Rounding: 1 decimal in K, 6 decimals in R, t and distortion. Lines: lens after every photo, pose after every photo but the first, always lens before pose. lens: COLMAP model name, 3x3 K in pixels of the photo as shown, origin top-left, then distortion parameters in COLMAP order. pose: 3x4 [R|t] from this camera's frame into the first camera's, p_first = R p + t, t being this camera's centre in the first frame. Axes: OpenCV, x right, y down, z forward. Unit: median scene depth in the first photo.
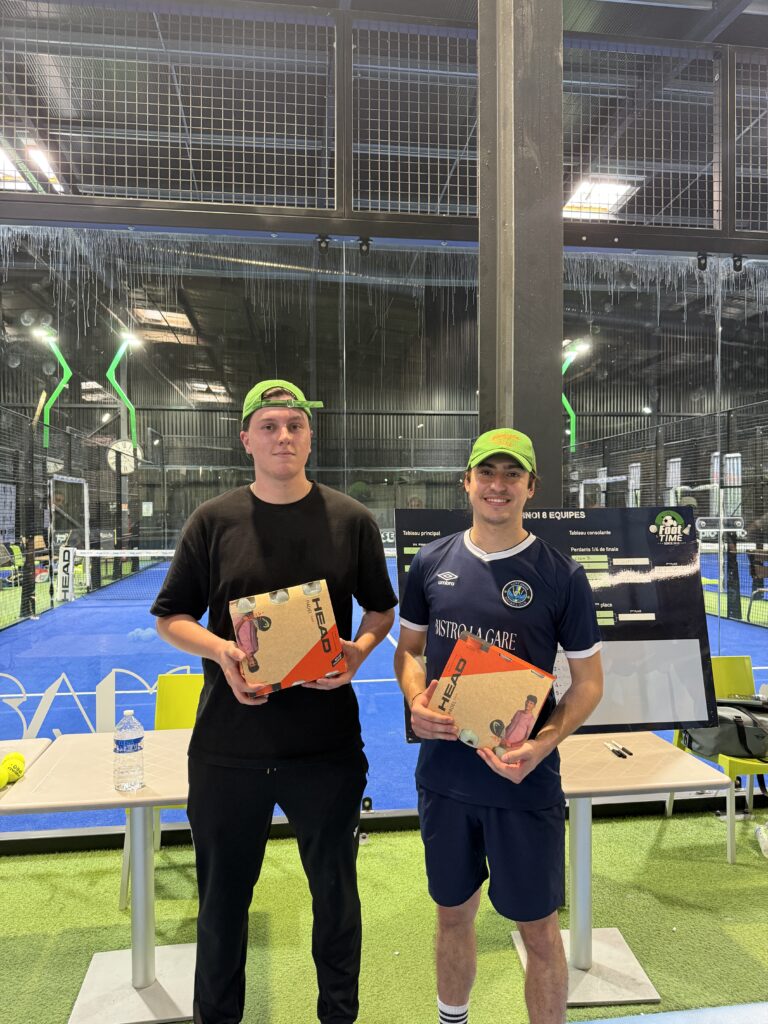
lens RADIAL K [[712.3, 0, 382.2], [0, 712.3, 516.0], [0, 0, 1]] dist [0.013948, -0.018642]
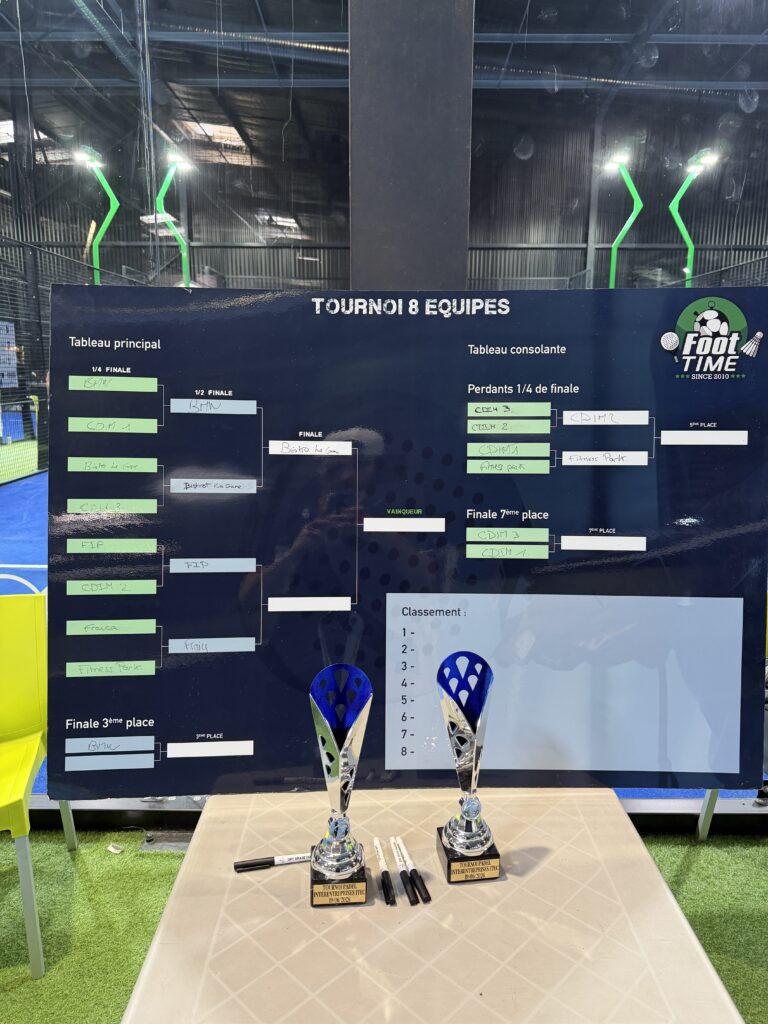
lens RADIAL K [[719.3, 0, 380.5], [0, 719.3, 534.3], [0, 0, 1]] dist [0.023808, -0.055194]
pose [[0.991052, 0.036538, -0.128375, 0.222220], [-0.006864, 0.974482, 0.224362, 0.029089], [0.133296, -0.221474, 0.966013, 0.441576]]
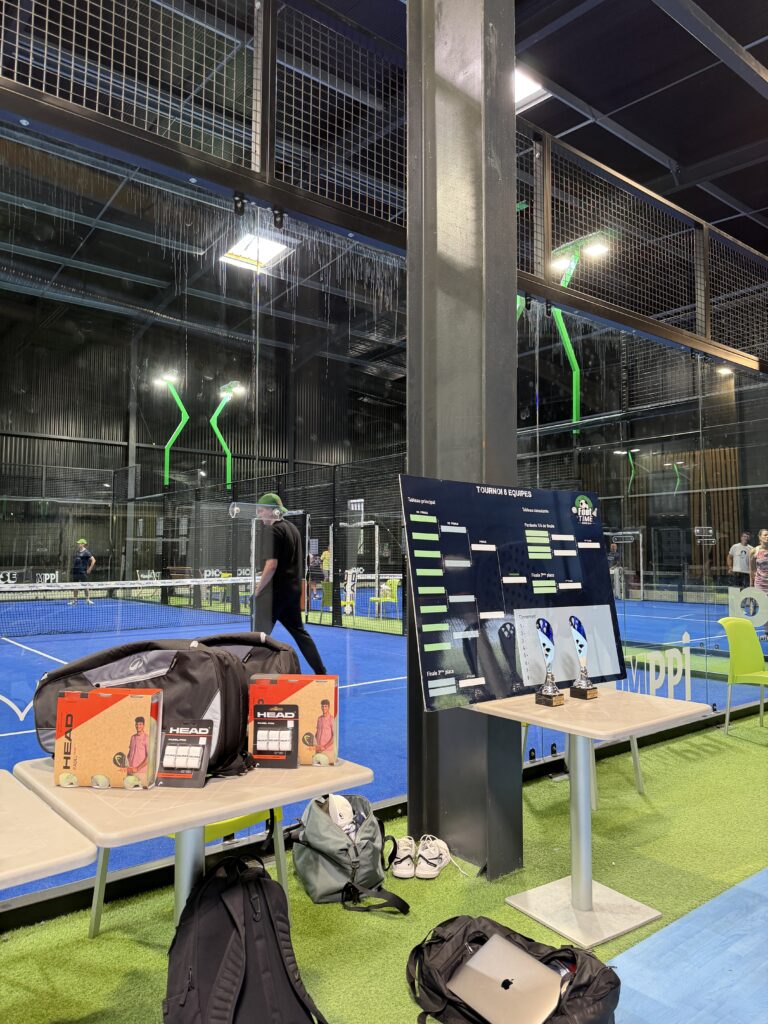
lens RADIAL K [[701.0, 0, 388.5], [0, 701.0, 501.3], [0, 0, 1]] dist [0.166312, -0.227691]
pose [[0.860864, 0.046123, 0.506740, -0.386338], [-0.005397, 0.996655, -0.081548, 0.082322], [-0.508806, 0.067467, 0.858234, 0.133918]]
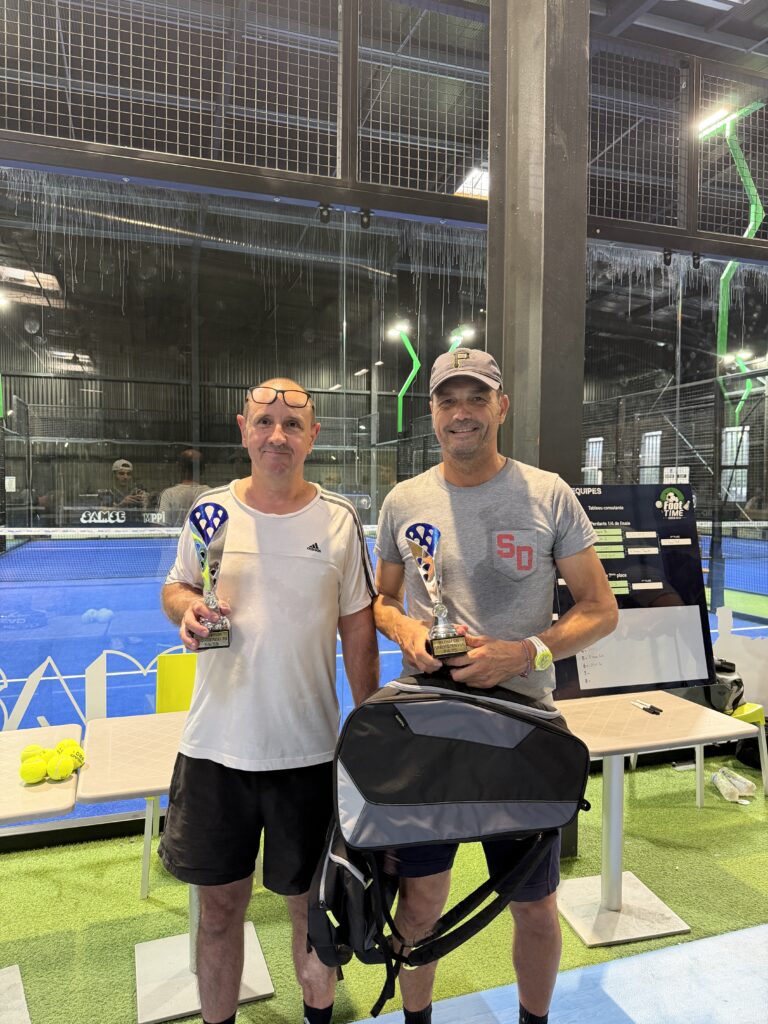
lens RADIAL K [[714.5, 0, 386.5], [0, 714.5, 512.8], [0, 0, 1]] dist [-0.000743, -0.006057]
pose [[0.983221, 0.004034, 0.182376, -0.184122], [-0.008660, 0.999661, 0.024574, 0.006448], [-0.182215, -0.025741, 0.982922, 0.011337]]
